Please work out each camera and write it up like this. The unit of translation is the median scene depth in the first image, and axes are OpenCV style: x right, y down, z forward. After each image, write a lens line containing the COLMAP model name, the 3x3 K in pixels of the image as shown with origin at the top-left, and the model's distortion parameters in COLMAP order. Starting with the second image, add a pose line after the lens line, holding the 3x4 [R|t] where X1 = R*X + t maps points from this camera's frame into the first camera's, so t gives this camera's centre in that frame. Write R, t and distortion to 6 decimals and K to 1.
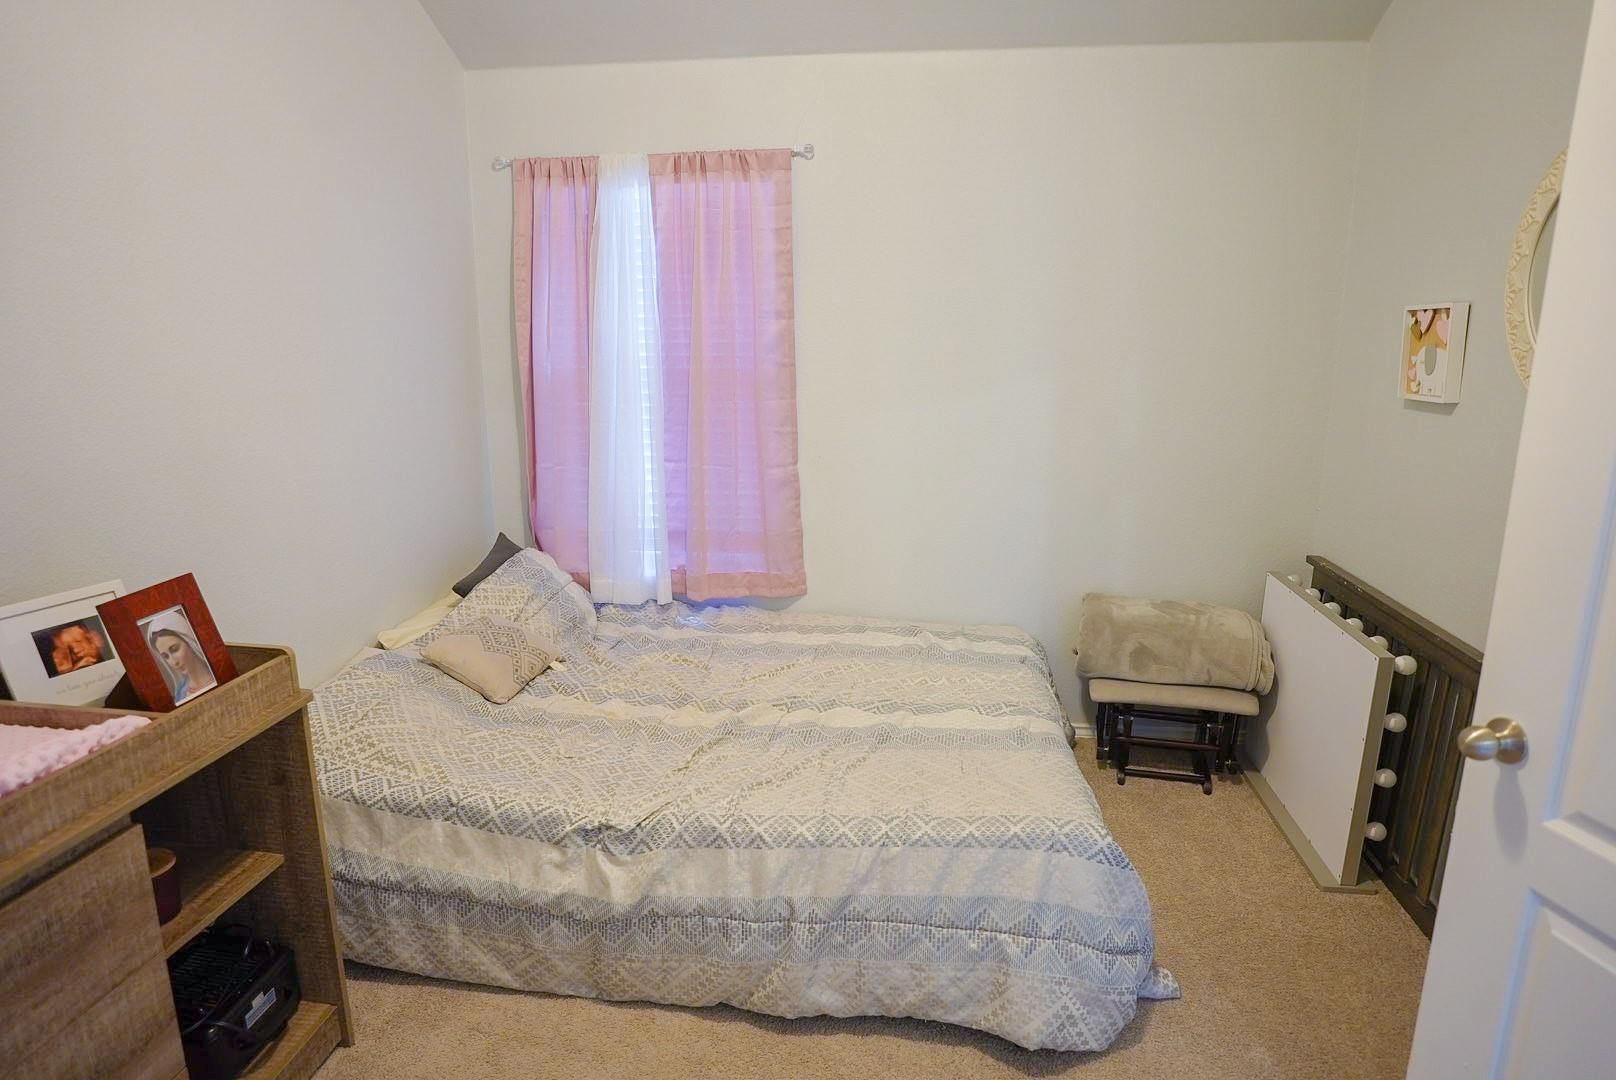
lens RADIAL K [[933.4, 0, 809.3], [0, 933.4, 536.2], [0, 0, 1]] dist [-0.100519, 0.050594]
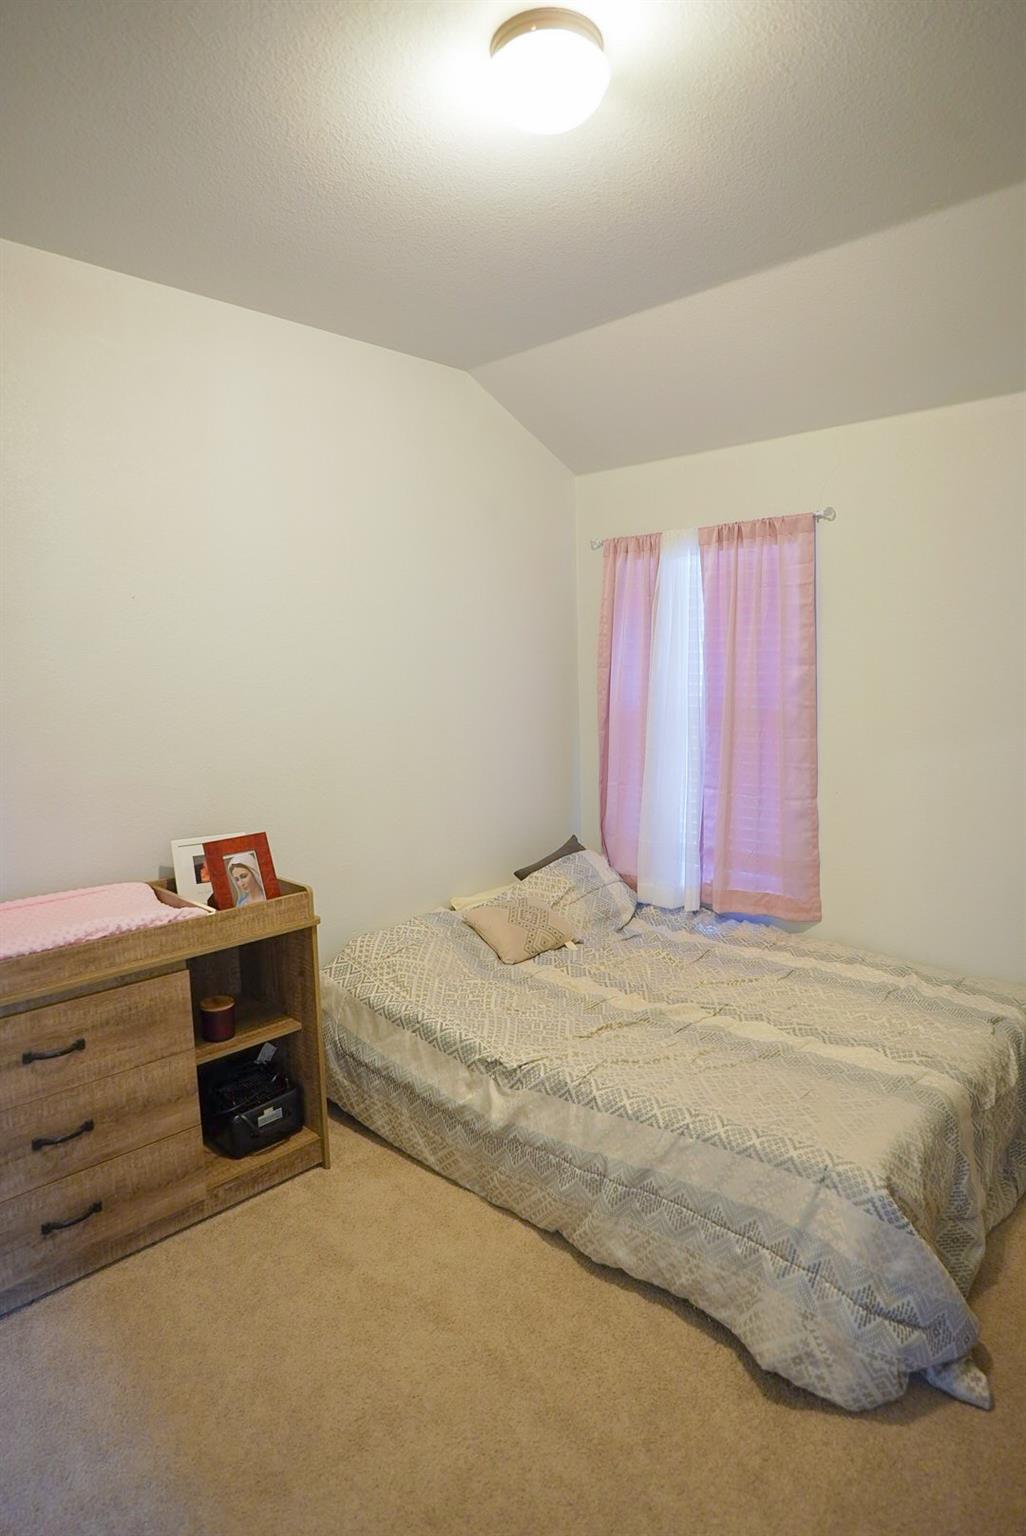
lens RADIAL K [[887.2, 0, 519.7], [0, 887.2, 762.1], [0, 0, 1]] dist [-0.100519, 0.050594]
pose [[0.806743, 0.048675, -0.588895, 0.510865], [-0.108046, 0.991951, -0.066025, -0.024932], [0.580941, 0.116893, 0.805508, -0.026534]]
